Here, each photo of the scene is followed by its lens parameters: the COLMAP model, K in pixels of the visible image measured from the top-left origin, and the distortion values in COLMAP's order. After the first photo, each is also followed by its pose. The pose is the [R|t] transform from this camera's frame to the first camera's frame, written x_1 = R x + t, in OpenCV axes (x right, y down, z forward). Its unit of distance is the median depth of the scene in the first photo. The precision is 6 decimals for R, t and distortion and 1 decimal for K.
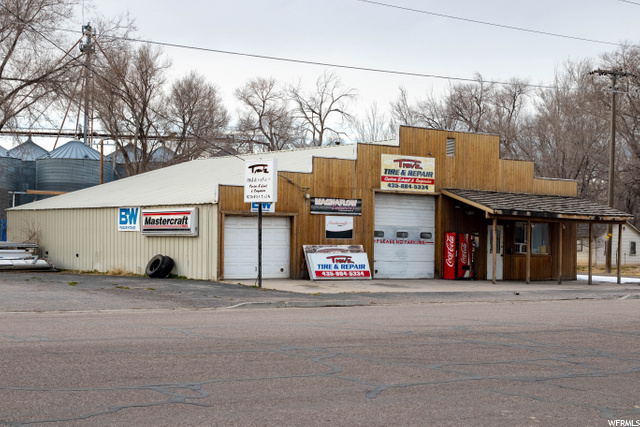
lens RADIAL K [[1131.9, 0, 320.0], [0, 1131.9, 213.5], [0, 0, 1]] dist [0.013871, 0.011811]
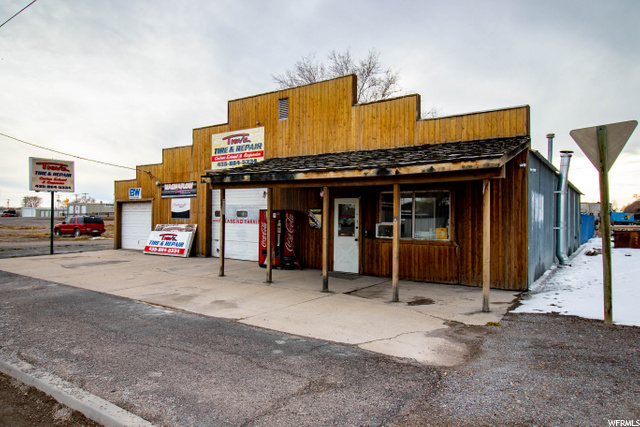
lens RADIAL K [[405.3, 0, 320.0], [0, 405.3, 213.5], [0, 0, 1]] dist [0.001165, -0.000542]
pose [[0.338361, -0.024682, -0.940693, 0.423403], [0.020471, 0.999612, -0.018864, 0.026544], [0.940794, -0.012874, 0.338735, 0.956557]]
